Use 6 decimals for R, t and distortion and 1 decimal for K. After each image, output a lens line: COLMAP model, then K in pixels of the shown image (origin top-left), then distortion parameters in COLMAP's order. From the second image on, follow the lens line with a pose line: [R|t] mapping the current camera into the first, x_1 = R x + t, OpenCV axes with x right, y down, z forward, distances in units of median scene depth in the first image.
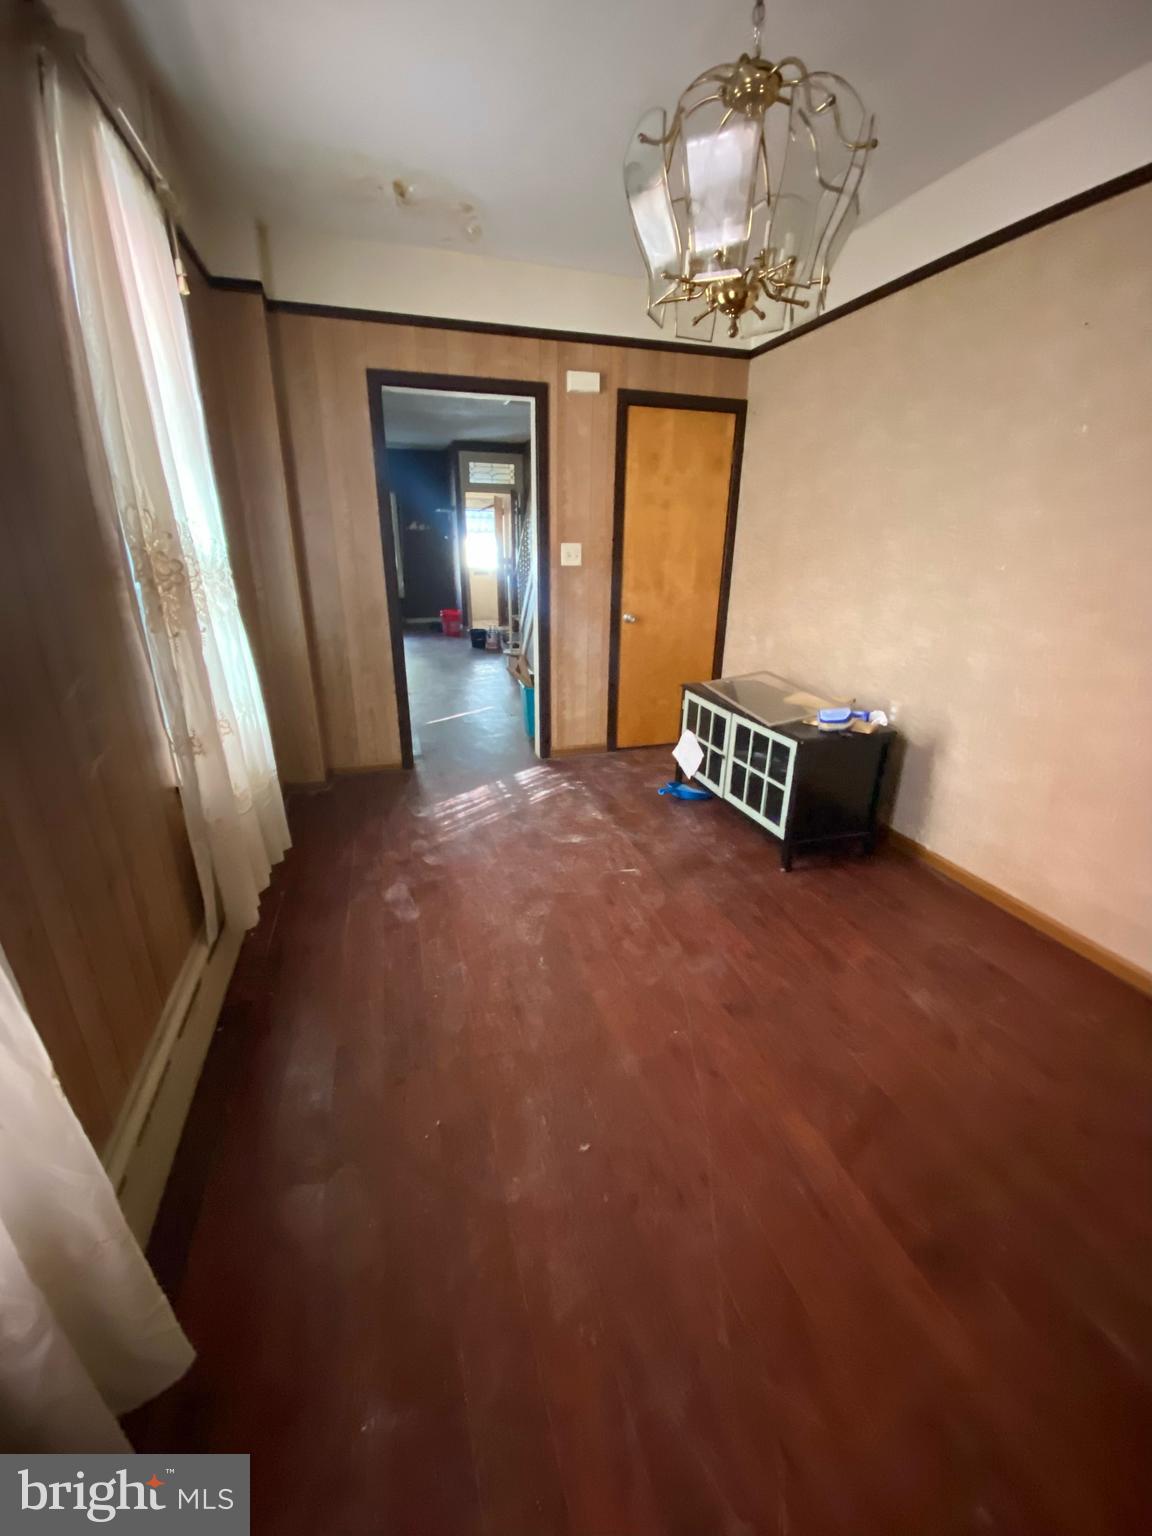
lens RADIAL K [[628.4, 0, 577.3], [0, 628.4, 771.7], [0, 0, 1]] dist [-0.004972, -0.000540]
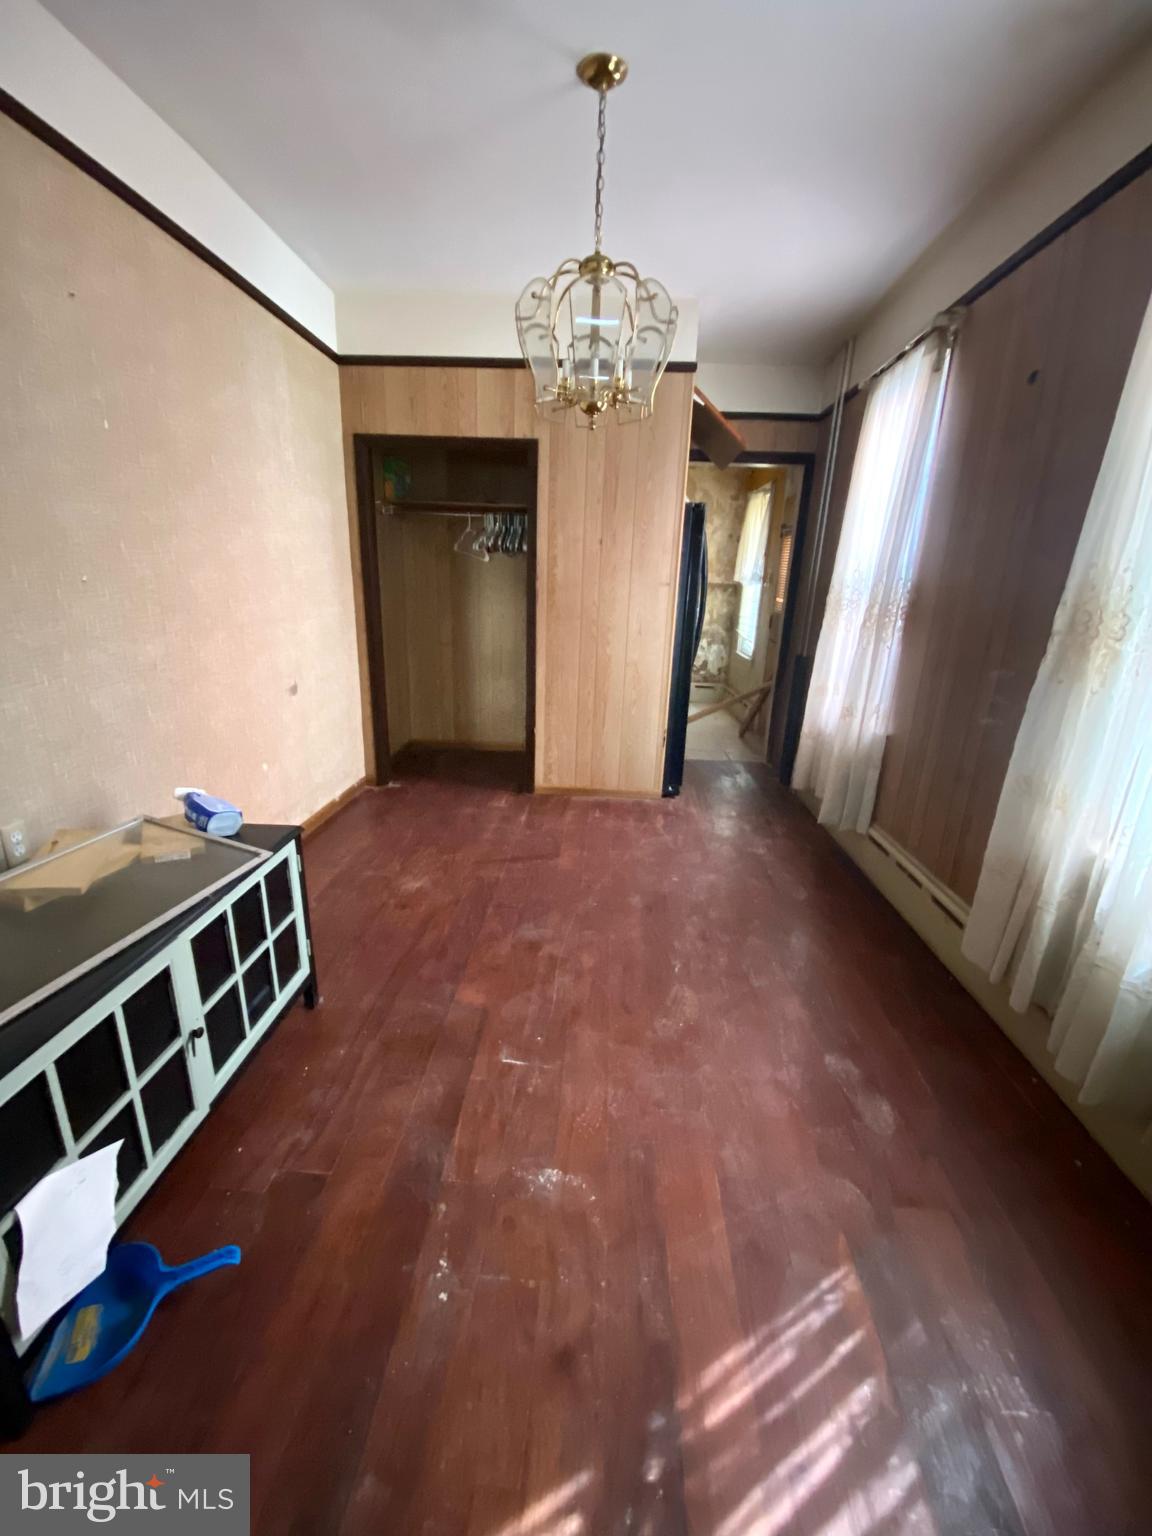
lens RADIAL K [[628.4, 0, 575.6], [0, 628.4, 773.9], [0, 0, 1]] dist [-0.004972, -0.000540]
pose [[-0.940562, -0.136057, 0.311176, -0.151266], [0.082414, 0.797423, 0.597766, -0.499127], [-0.329470, 0.587881, -0.738813, 1.383022]]
